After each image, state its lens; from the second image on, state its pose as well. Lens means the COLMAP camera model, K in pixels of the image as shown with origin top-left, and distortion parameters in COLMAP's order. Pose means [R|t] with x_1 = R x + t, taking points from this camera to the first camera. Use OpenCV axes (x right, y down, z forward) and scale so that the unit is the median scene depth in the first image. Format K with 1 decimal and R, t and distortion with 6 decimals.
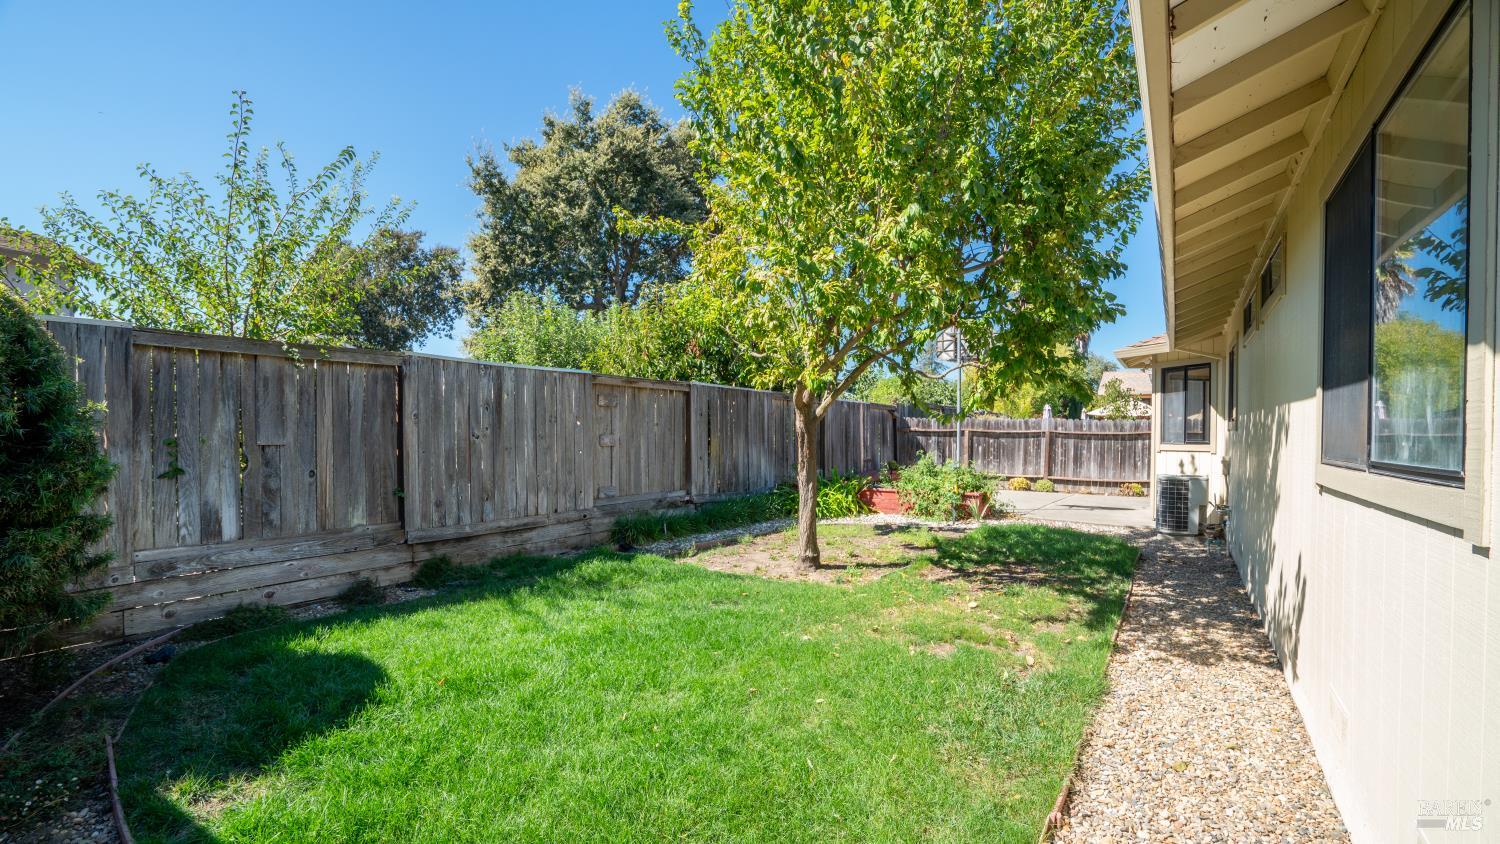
lens RADIAL K [[689.4, 0, 763.6], [0, 689.4, 429.0], [0, 0, 1]] dist [-0.001299, 0.000049]
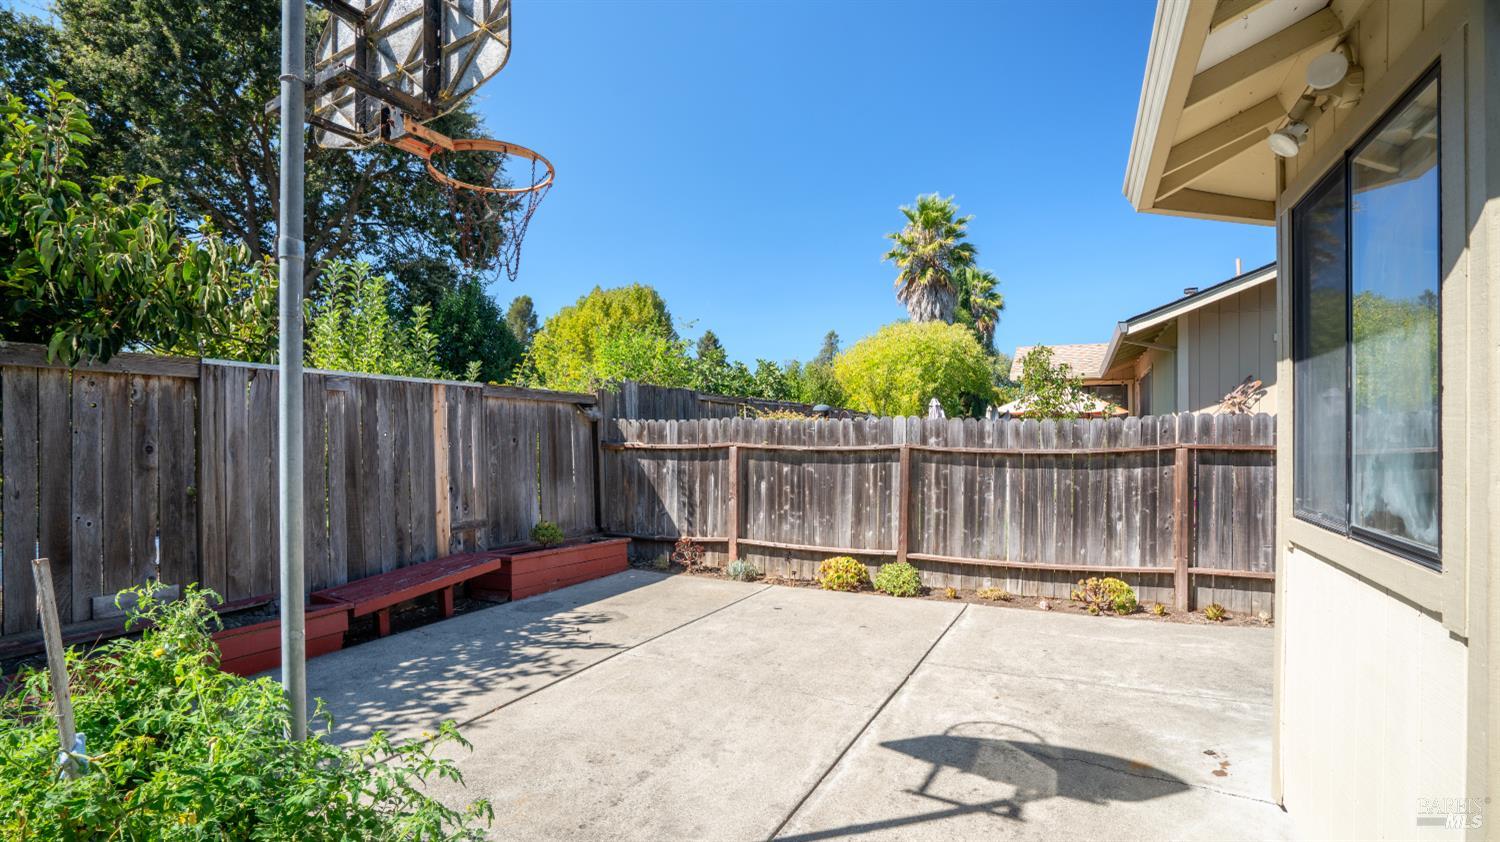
lens RADIAL K [[689.4, 0, 739.4], [0, 689.4, 432.6], [0, 0, 1]] dist [-0.001299, 0.000049]
pose [[0.996212, -0.012133, 0.086102, 0.269234], [0.012344, 0.999922, -0.001917, -0.006126], [-0.086072, 0.002973, 0.996285, 0.575494]]
